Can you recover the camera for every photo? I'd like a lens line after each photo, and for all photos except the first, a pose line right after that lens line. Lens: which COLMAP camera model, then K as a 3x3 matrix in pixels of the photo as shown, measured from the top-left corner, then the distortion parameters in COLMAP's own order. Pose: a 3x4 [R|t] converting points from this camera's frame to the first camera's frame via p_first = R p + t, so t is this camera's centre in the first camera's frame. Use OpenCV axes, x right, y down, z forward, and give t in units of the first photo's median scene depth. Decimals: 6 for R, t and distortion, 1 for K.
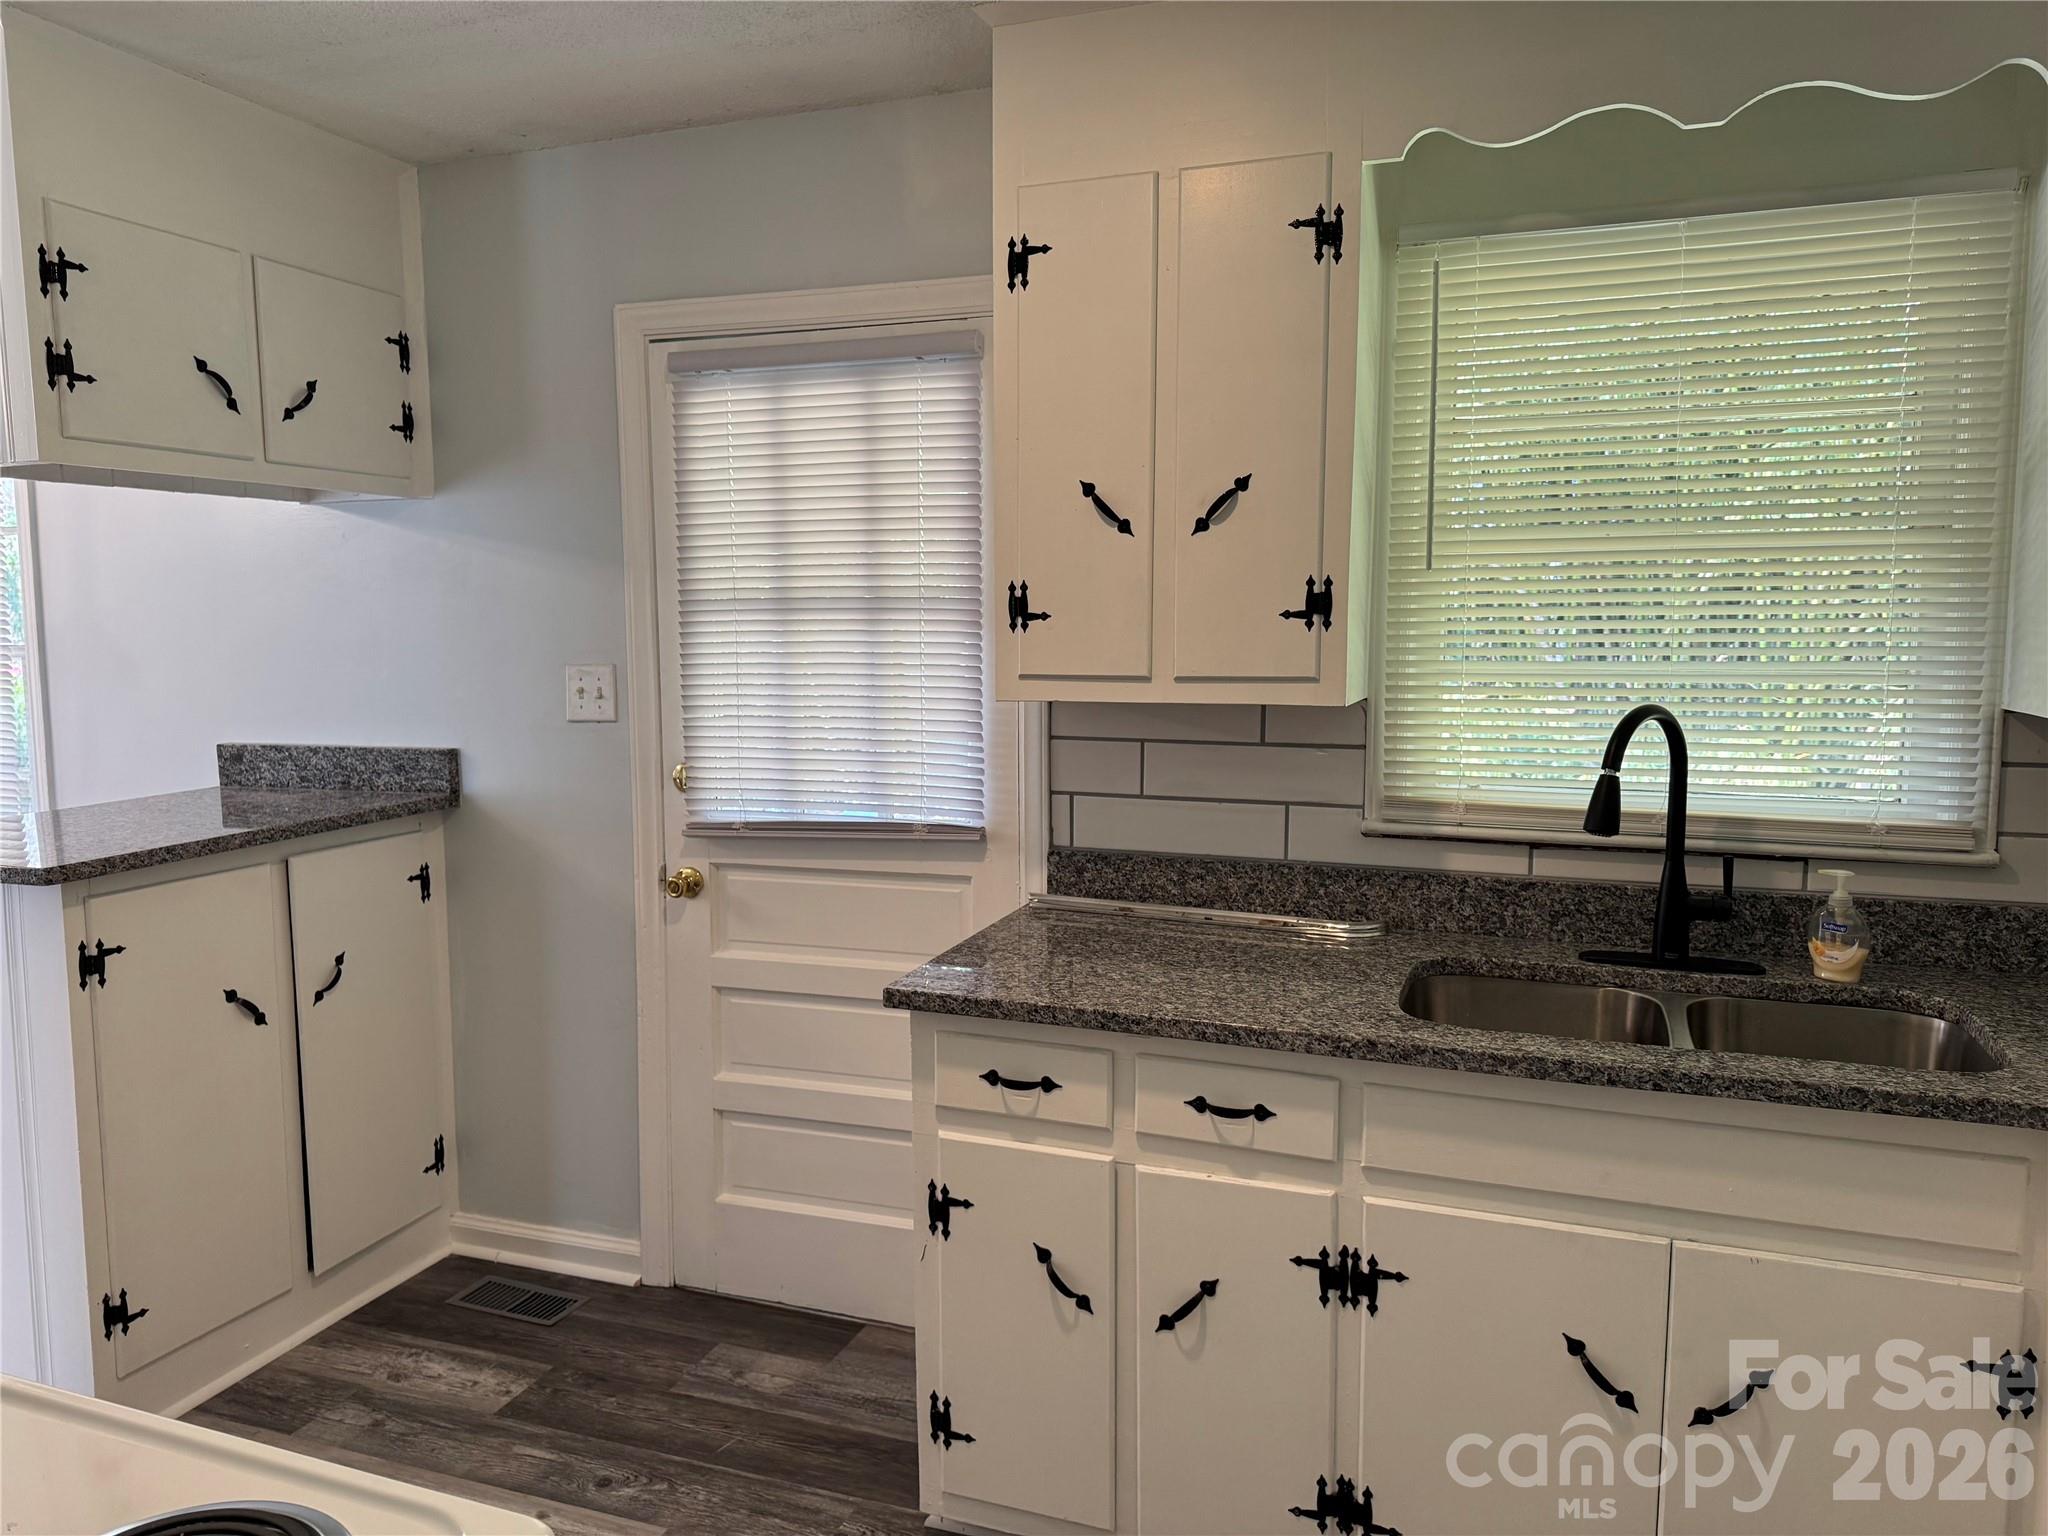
lens RADIAL K [[1452.4, 0, 1018.0], [0, 1452.4, 772.4], [0, 0, 1]] dist [0.191197, -0.404402]
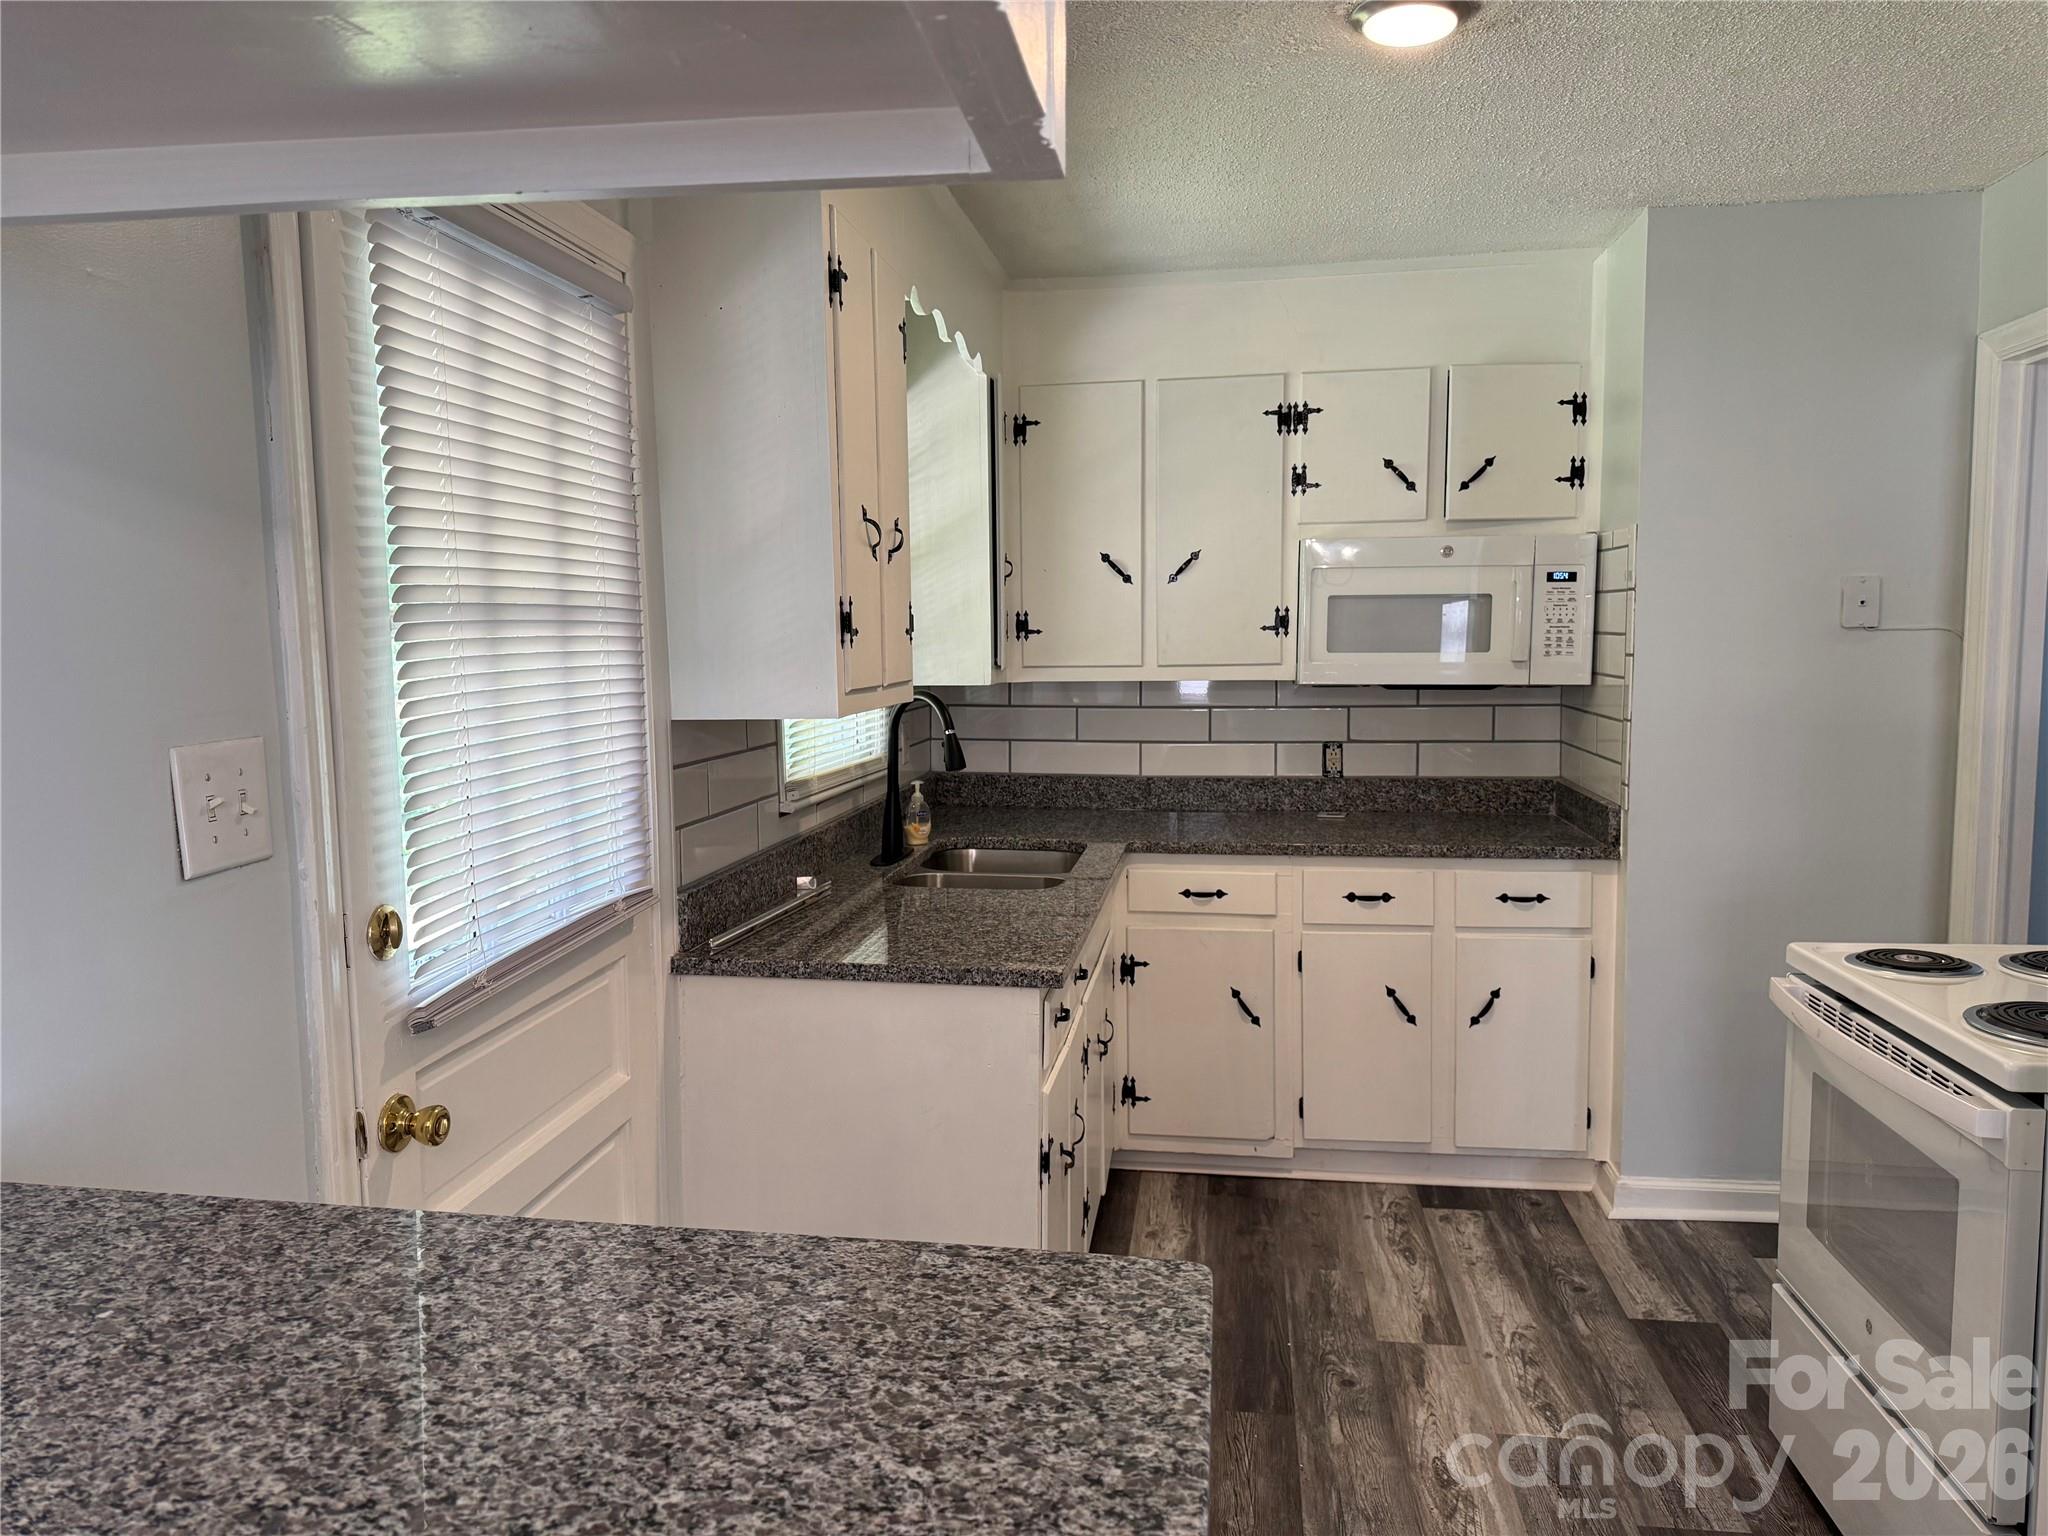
lens RADIAL K [[1452.4, 0, 1018.0], [0, 1452.4, 772.4], [0, 0, 1]] dist [0.191197, -0.404402]
pose [[-0.209410, -0.090158, 0.973663, -0.934339], [0.115574, 0.986478, 0.116201, -0.106085], [-0.970974, 0.136864, -0.196158, 1.010611]]
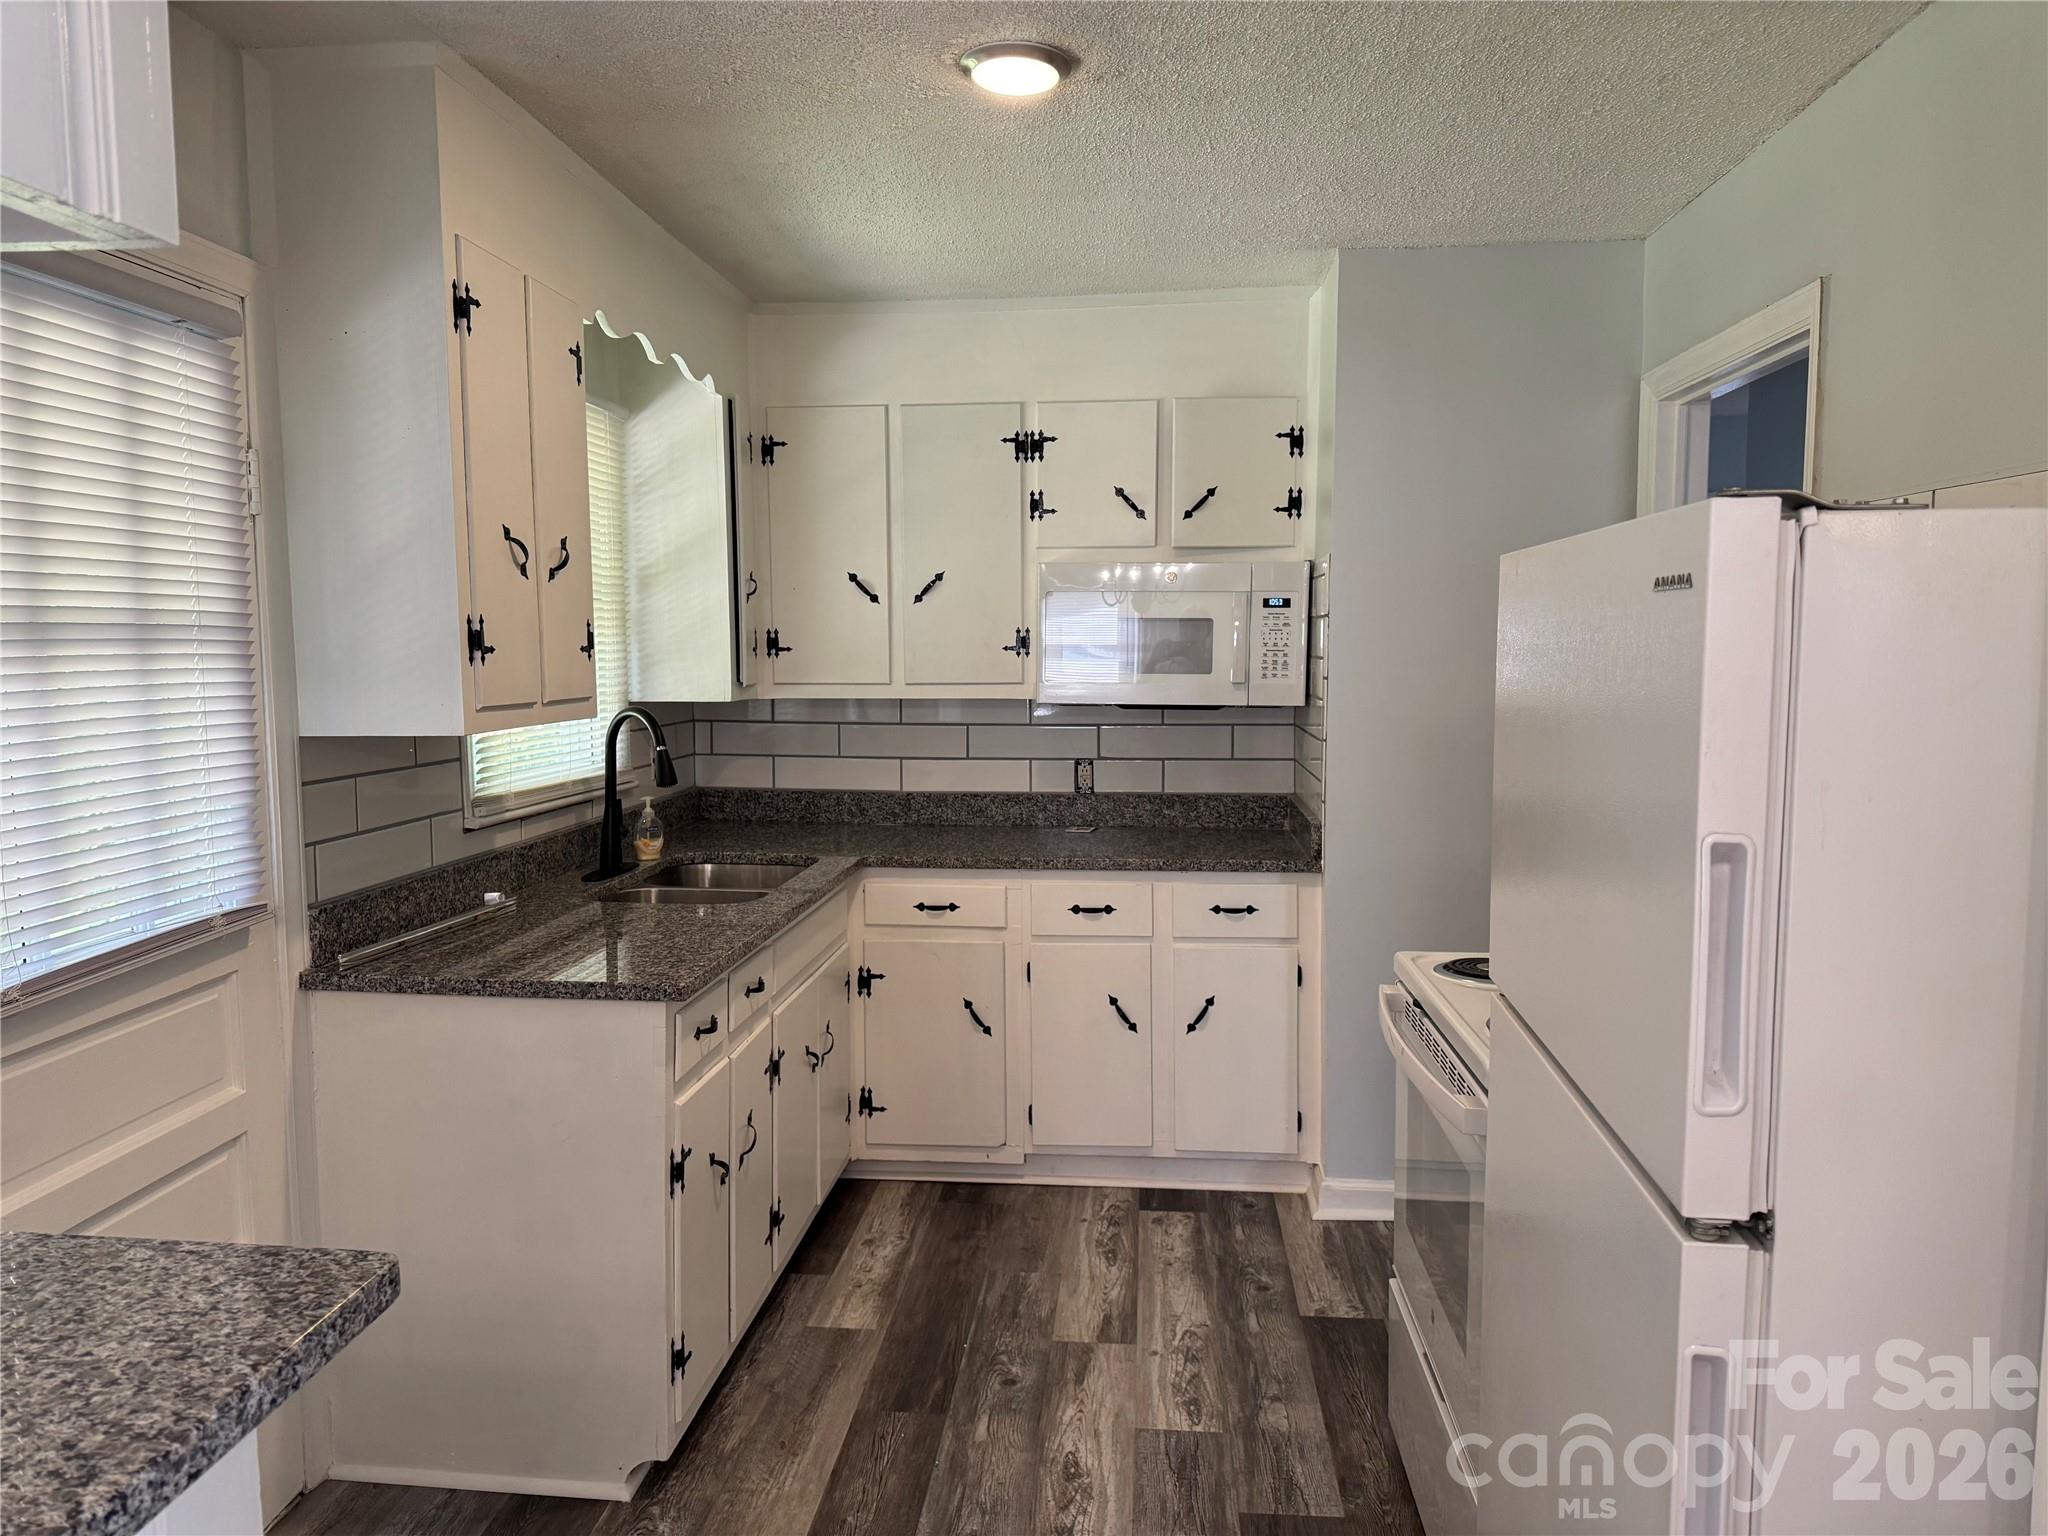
lens RADIAL K [[1452.4, 0, 1018.0], [0, 1452.4, 772.4], [0, 0, 1]] dist [0.191197, -0.404402]
pose [[-0.255088, -0.081862, 0.963446, -1.008730], [0.107484, 0.987834, 0.112392, -0.090566], [-0.960925, 0.132225, -0.243186, 0.829826]]
